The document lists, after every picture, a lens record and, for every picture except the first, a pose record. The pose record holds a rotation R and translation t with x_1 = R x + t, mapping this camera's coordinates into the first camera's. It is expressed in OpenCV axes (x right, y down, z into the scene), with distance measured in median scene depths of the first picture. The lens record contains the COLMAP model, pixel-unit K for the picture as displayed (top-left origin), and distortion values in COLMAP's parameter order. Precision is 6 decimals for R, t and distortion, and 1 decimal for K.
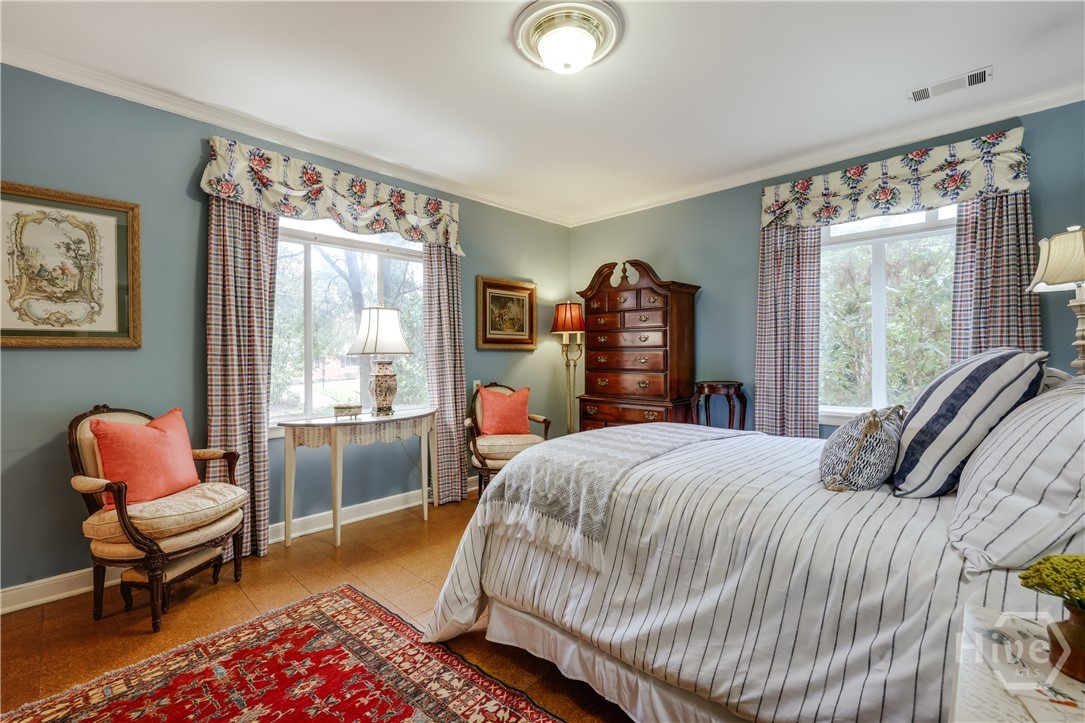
lens RADIAL K [[457.0, 0, 543.6], [0, 457.0, 355.9], [0, 0, 1]] dist [0.003952, 0.000134]
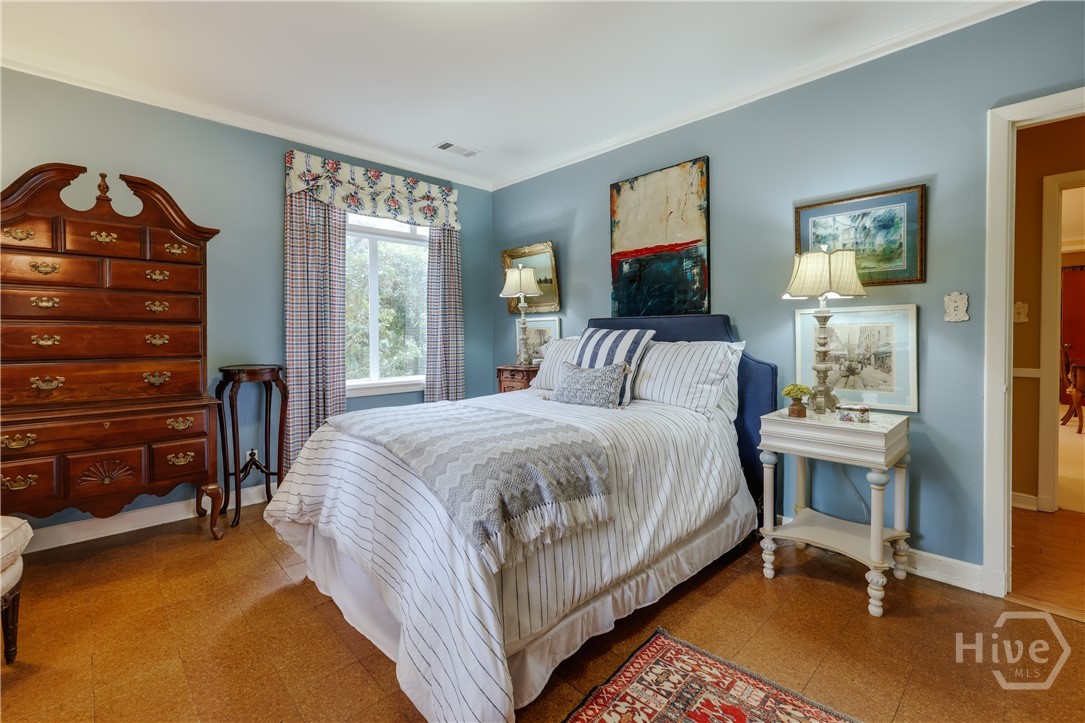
lens RADIAL K [[457.0, 0, 559.0], [0, 457.0, 339.4], [0, 0, 1]] dist [0.003952, 0.000134]
pose [[0.069115, -0.010639, 0.997552, -0.480126], [0.004624, 0.999936, 0.010344, 0.005283], [-0.997598, 0.003898, 0.069160, 0.493125]]
